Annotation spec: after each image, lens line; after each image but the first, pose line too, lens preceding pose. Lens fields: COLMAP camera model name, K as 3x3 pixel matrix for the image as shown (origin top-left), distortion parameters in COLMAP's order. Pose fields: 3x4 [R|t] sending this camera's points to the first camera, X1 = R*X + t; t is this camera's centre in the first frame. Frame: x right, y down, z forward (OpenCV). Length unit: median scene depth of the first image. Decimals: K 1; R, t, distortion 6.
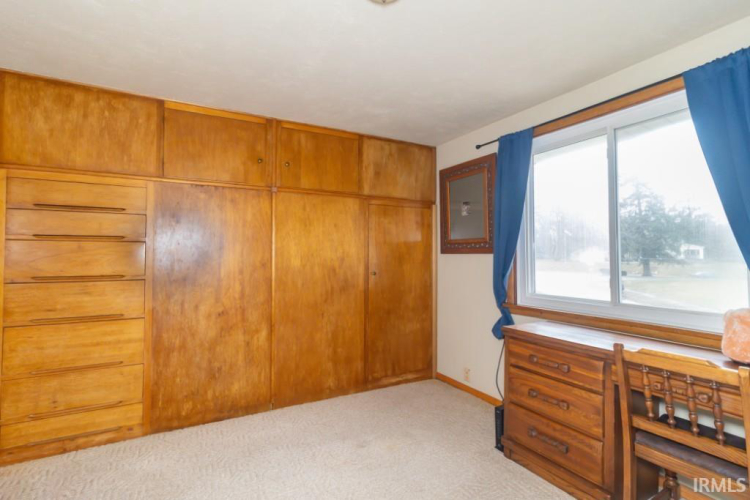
lens RADIAL K [[354.5, 0, 375.8], [0, 354.5, 249.2], [0, 0, 1]] dist [0.000628, 0.000562]
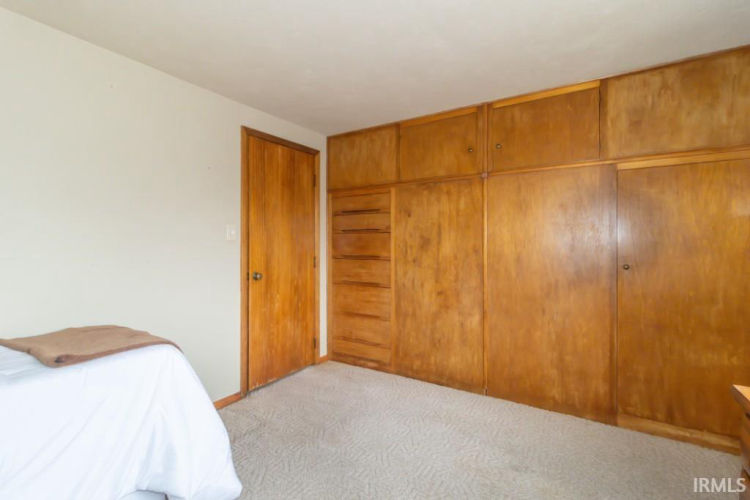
lens RADIAL K [[354.5, 0, 376.3], [0, 354.5, 248.2], [0, 0, 1]] dist [0.000628, 0.000562]
pose [[0.479055, 0.010626, -0.877721, 0.443630], [0.015919, 0.999657, 0.020791, 0.009442], [0.877641, -0.023932, 0.478721, 0.257326]]
